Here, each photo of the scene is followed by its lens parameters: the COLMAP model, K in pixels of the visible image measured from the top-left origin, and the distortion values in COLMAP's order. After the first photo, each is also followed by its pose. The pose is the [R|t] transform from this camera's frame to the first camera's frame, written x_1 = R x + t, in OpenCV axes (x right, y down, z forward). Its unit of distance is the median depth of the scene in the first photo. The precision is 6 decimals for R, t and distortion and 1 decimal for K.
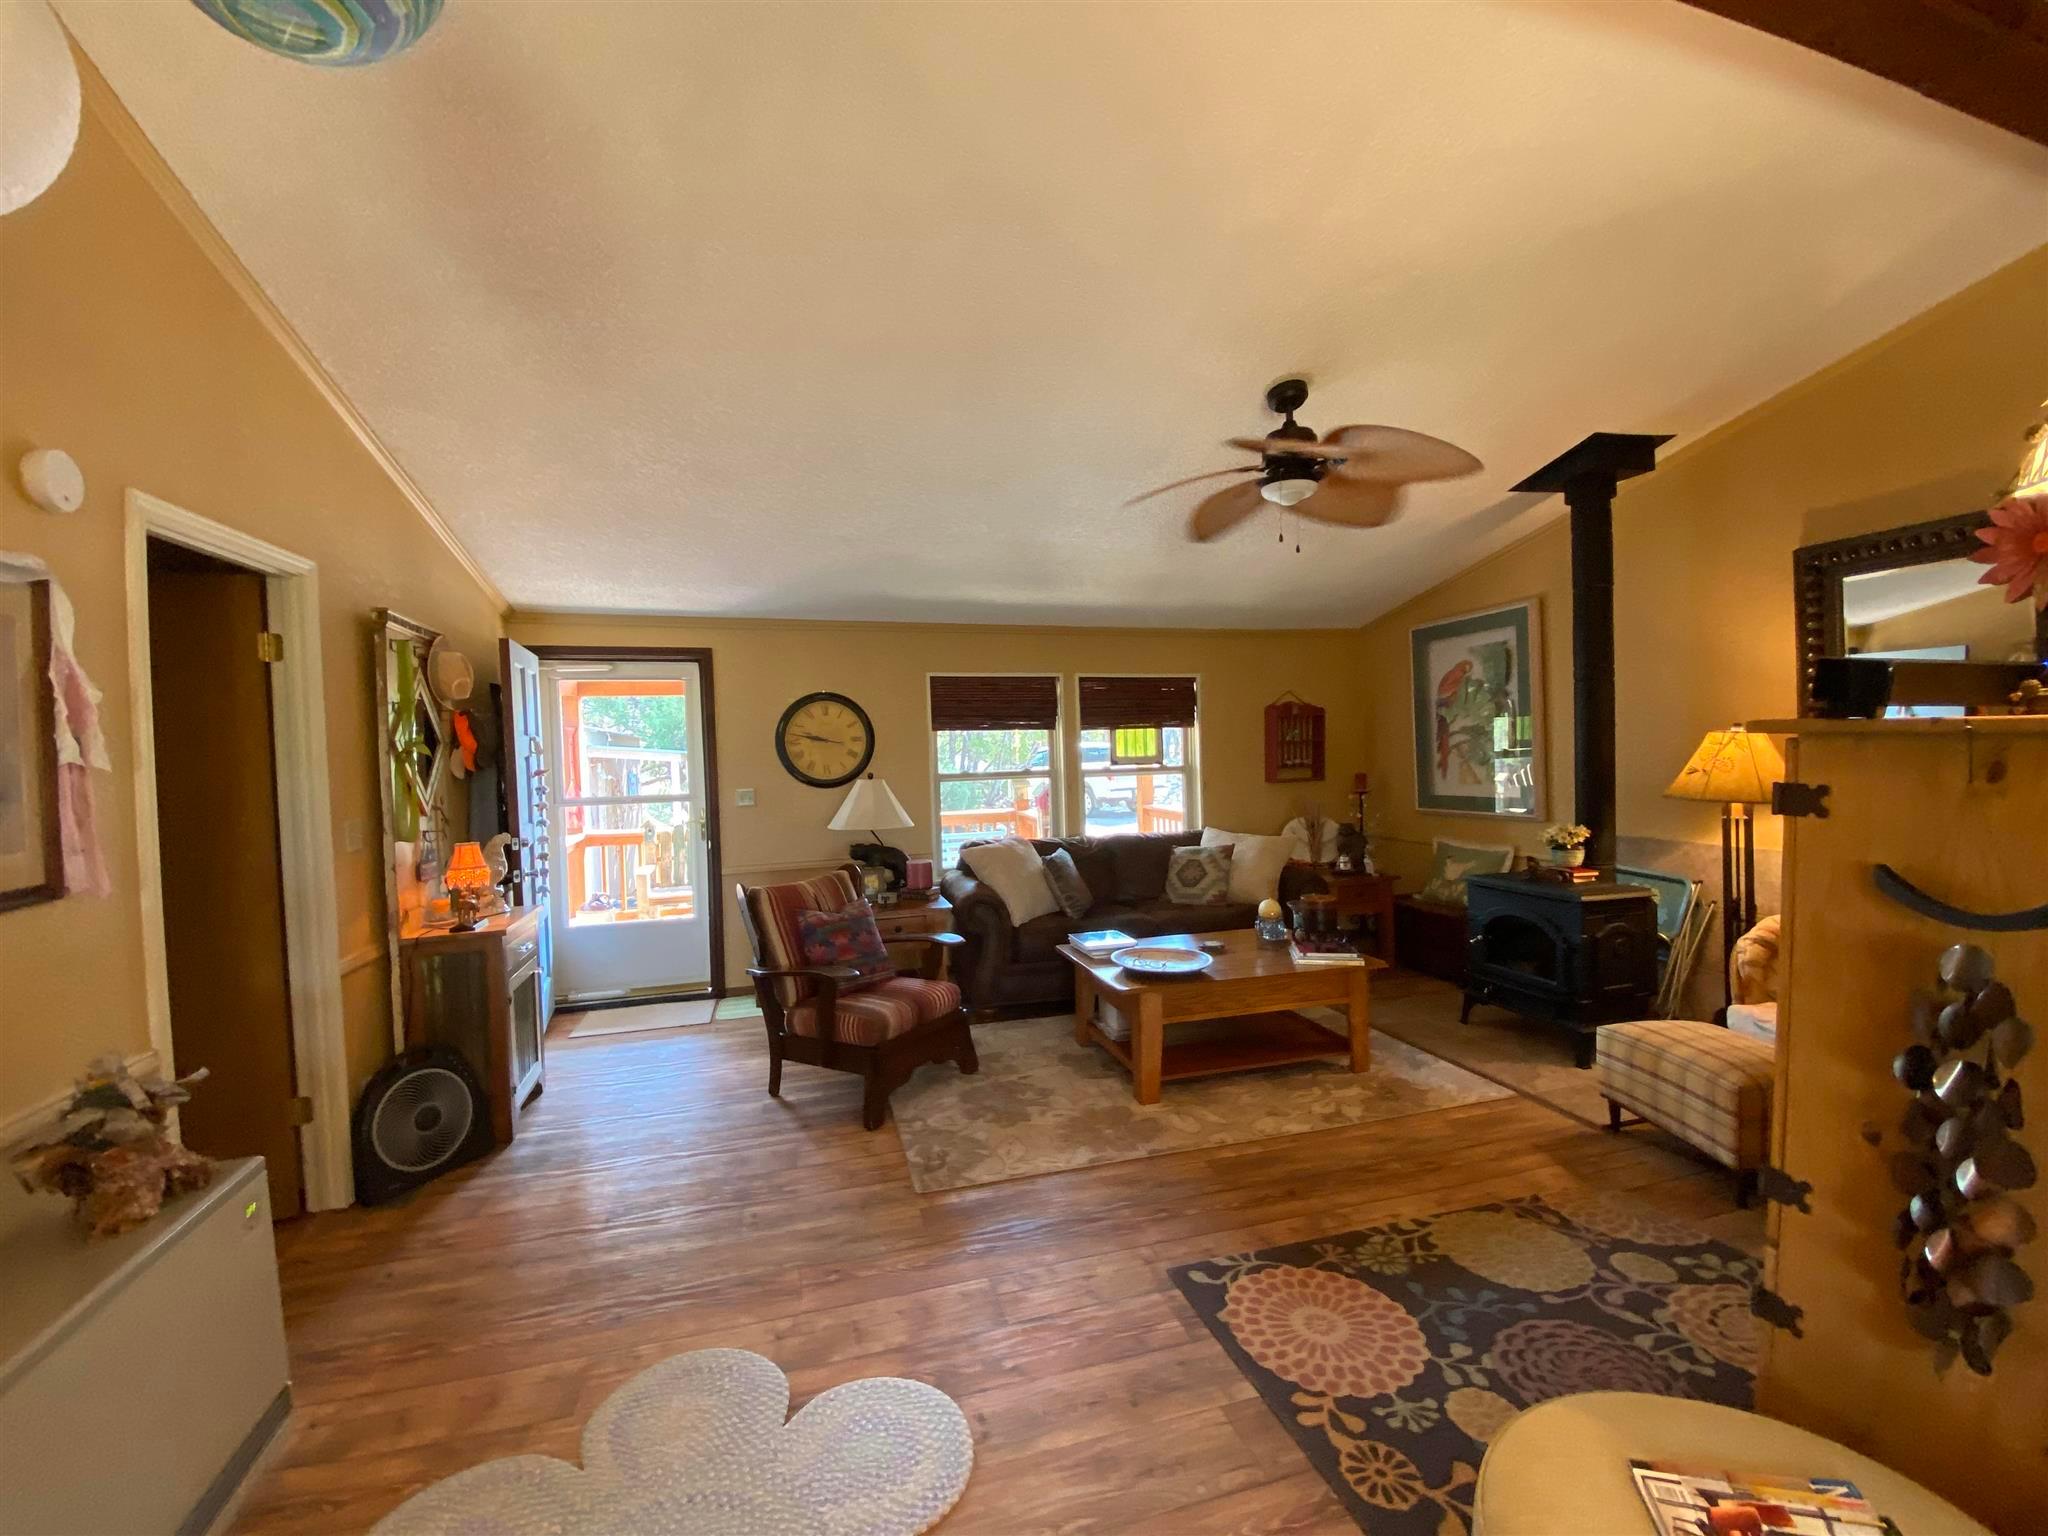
lens RADIAL K [[833.6, 0, 1011.8], [0, 833.6, 767.6], [0, 0, 1]] dist [0.014367, -0.011327]
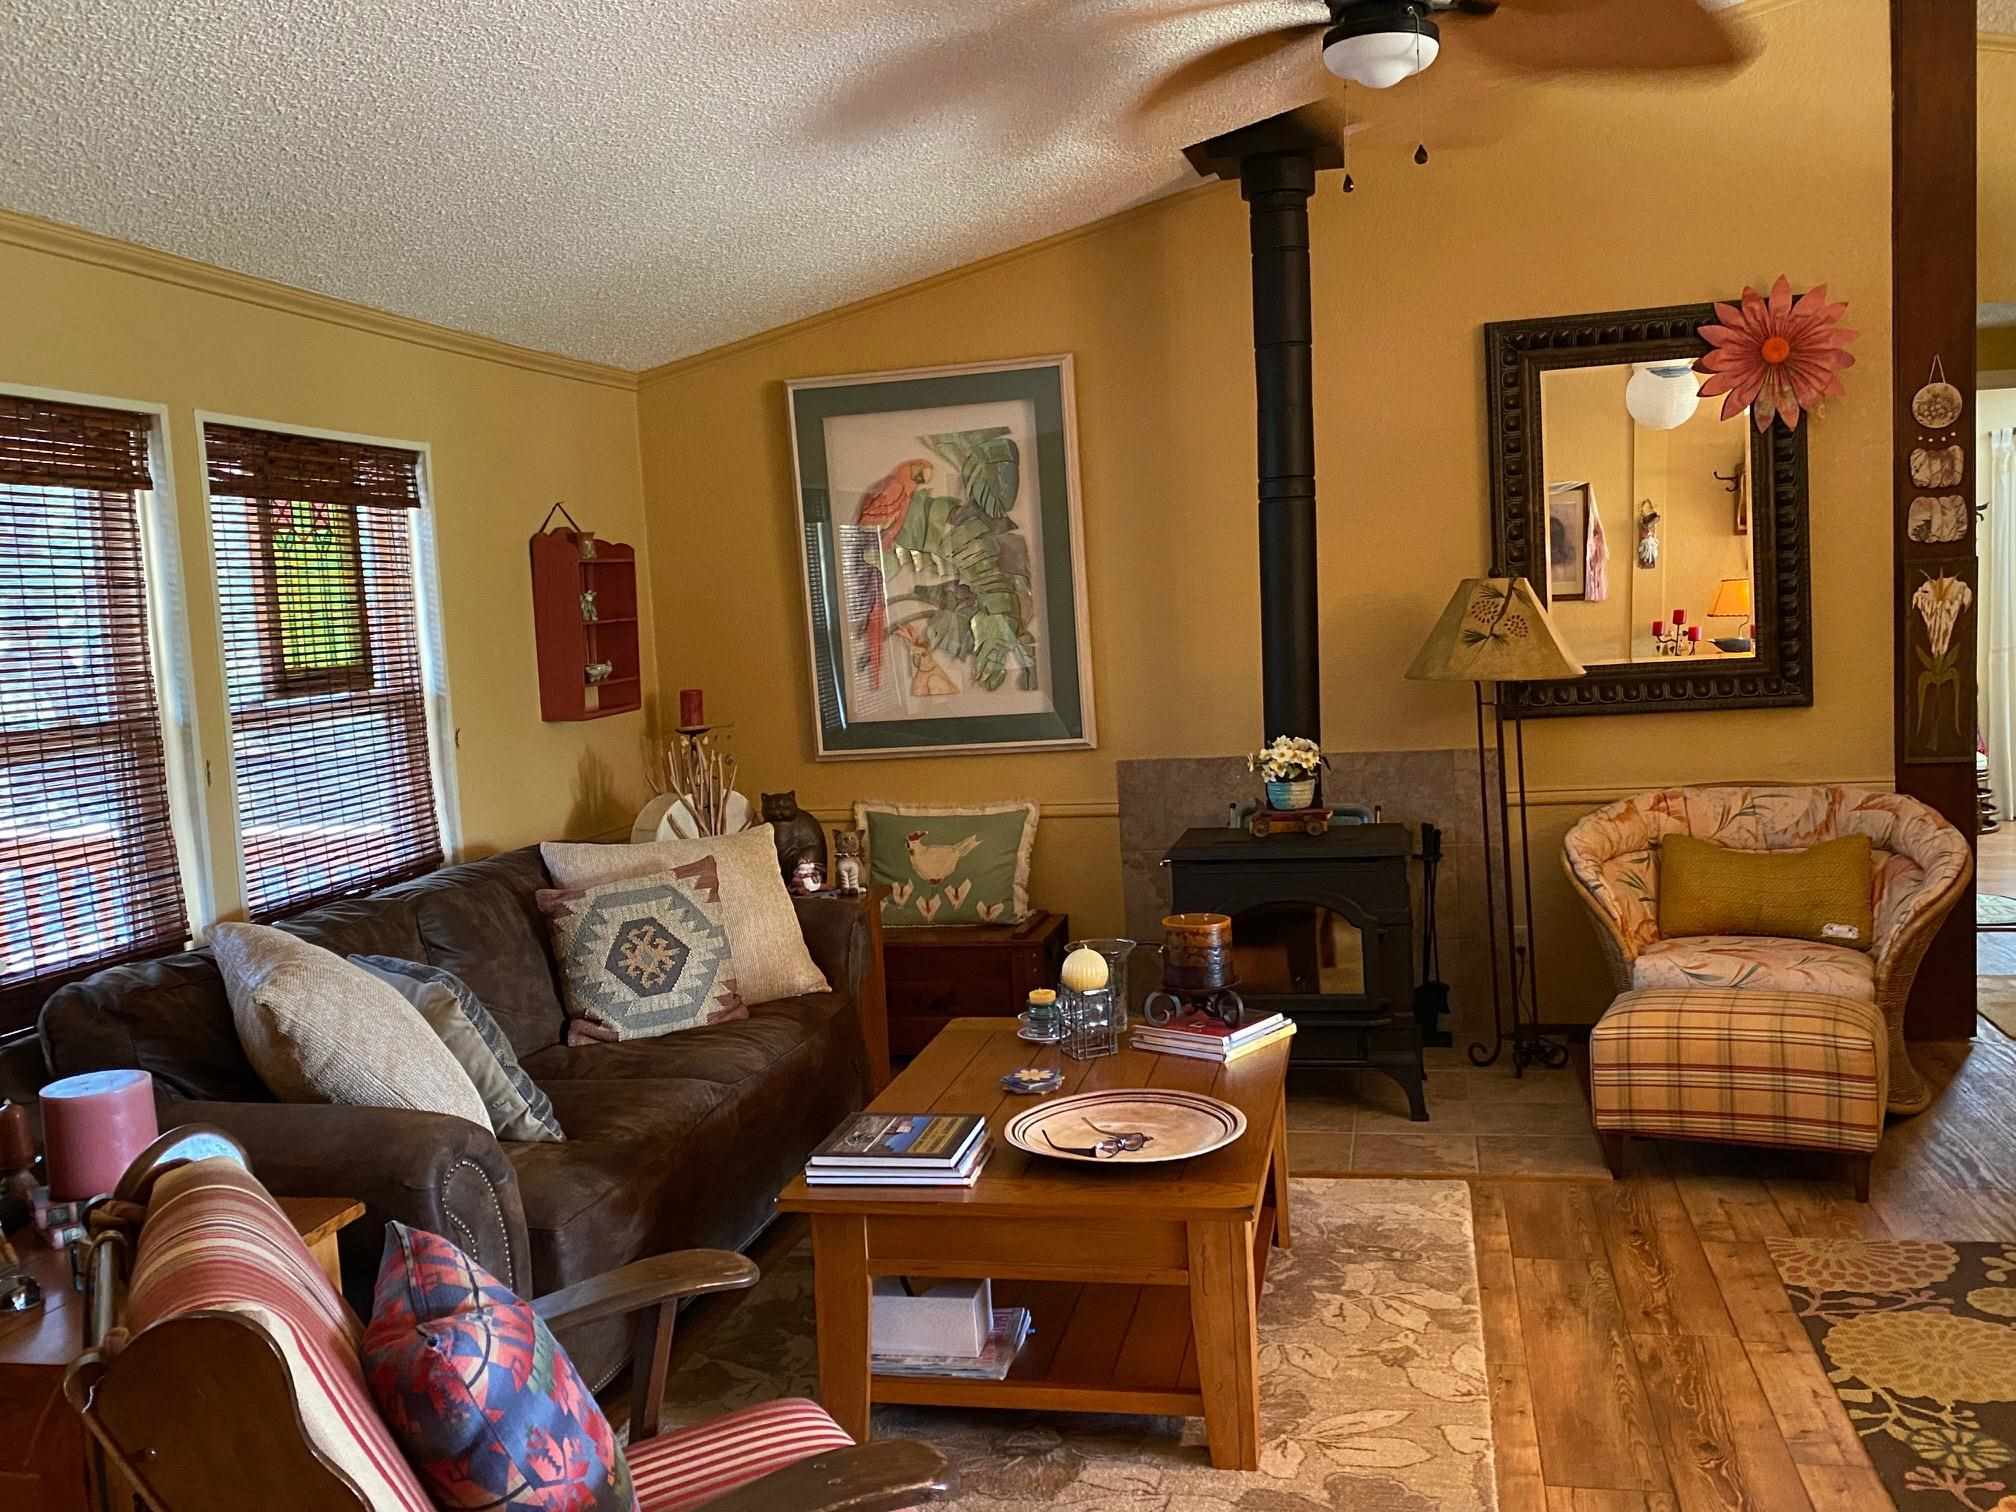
lens RADIAL K [[1750.5, 0, 1008.0], [0, 1750.5, 756.0], [0, 0, 1]] dist [0.092133, -0.184667]
pose [[0.478467, -0.073016, 0.875065, -0.668075], [0.058286, 0.996980, 0.051320, 0.005921], [-0.876169, 0.026449, 0.481277, 0.720892]]
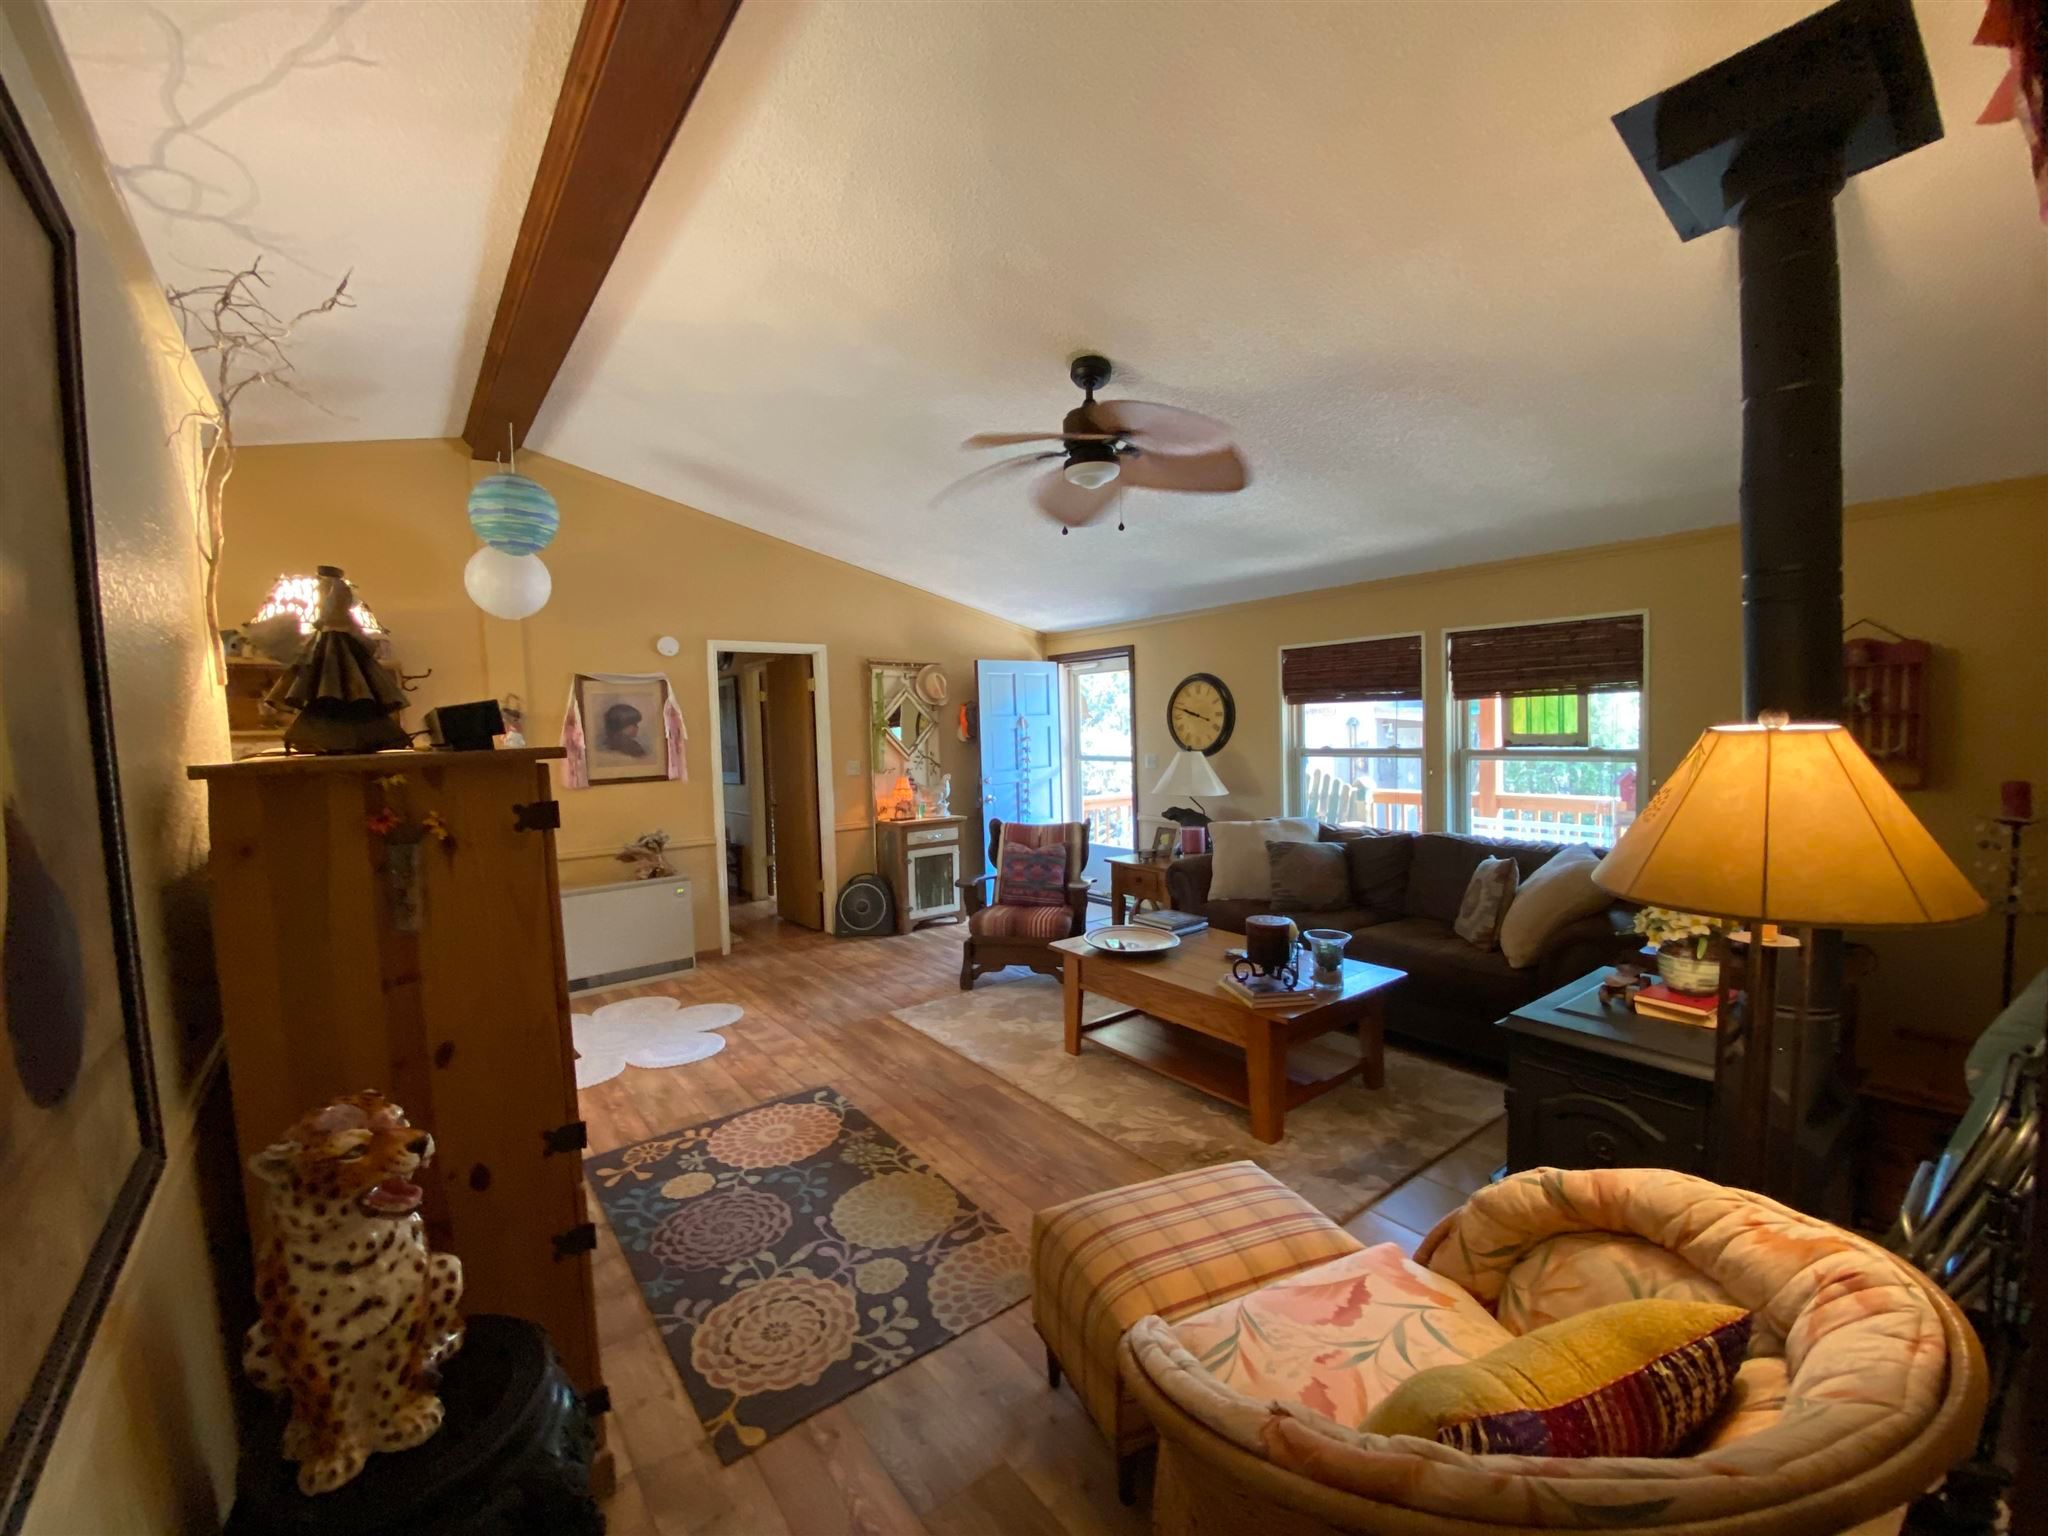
lens RADIAL K [[824.0, 0, 1021.7], [0, 824.0, 776.9], [0, 0, 1]] dist [0.034483, -0.034522]
pose [[0.368827, 0.069126, -0.926924, 1.204449], [-0.009328, 0.997456, 0.070674, -0.042451], [0.929451, -0.017420, 0.368534, 0.575226]]
